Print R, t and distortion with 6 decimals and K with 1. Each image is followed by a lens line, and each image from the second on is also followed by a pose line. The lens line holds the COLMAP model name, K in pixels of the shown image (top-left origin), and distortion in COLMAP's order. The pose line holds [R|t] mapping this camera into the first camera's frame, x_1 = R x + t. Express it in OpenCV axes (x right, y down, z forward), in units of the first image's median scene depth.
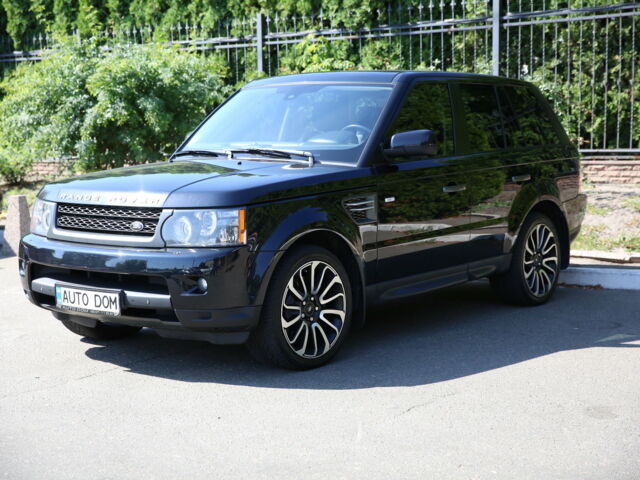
lens RADIAL K [[1044.7, 0, 320.0], [0, 1044.7, 240.0], [0, 0, 1]] dist [0.099550, -0.081460]
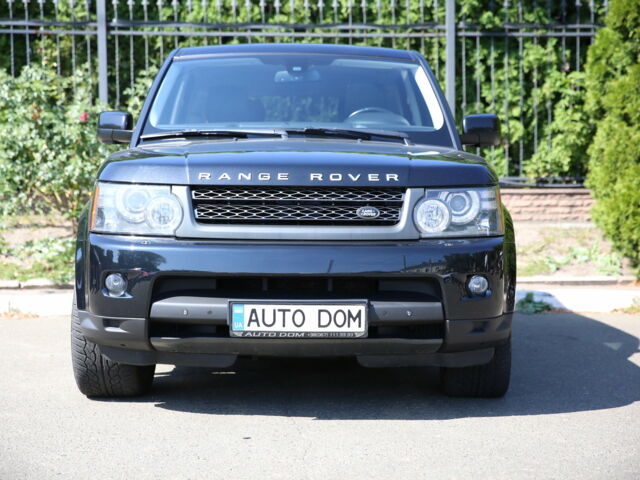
lens RADIAL K [[1172.0, 0, 320.0], [0, 1172.0, 240.0], [0, 0, 1]] dist [0.125020, 0.039850]
pose [[0.782444, -0.011837, 0.622608, -0.689934], [0.052610, 0.997501, -0.047152, 0.041625], [-0.620494, 0.069649, 0.781112, 0.373567]]
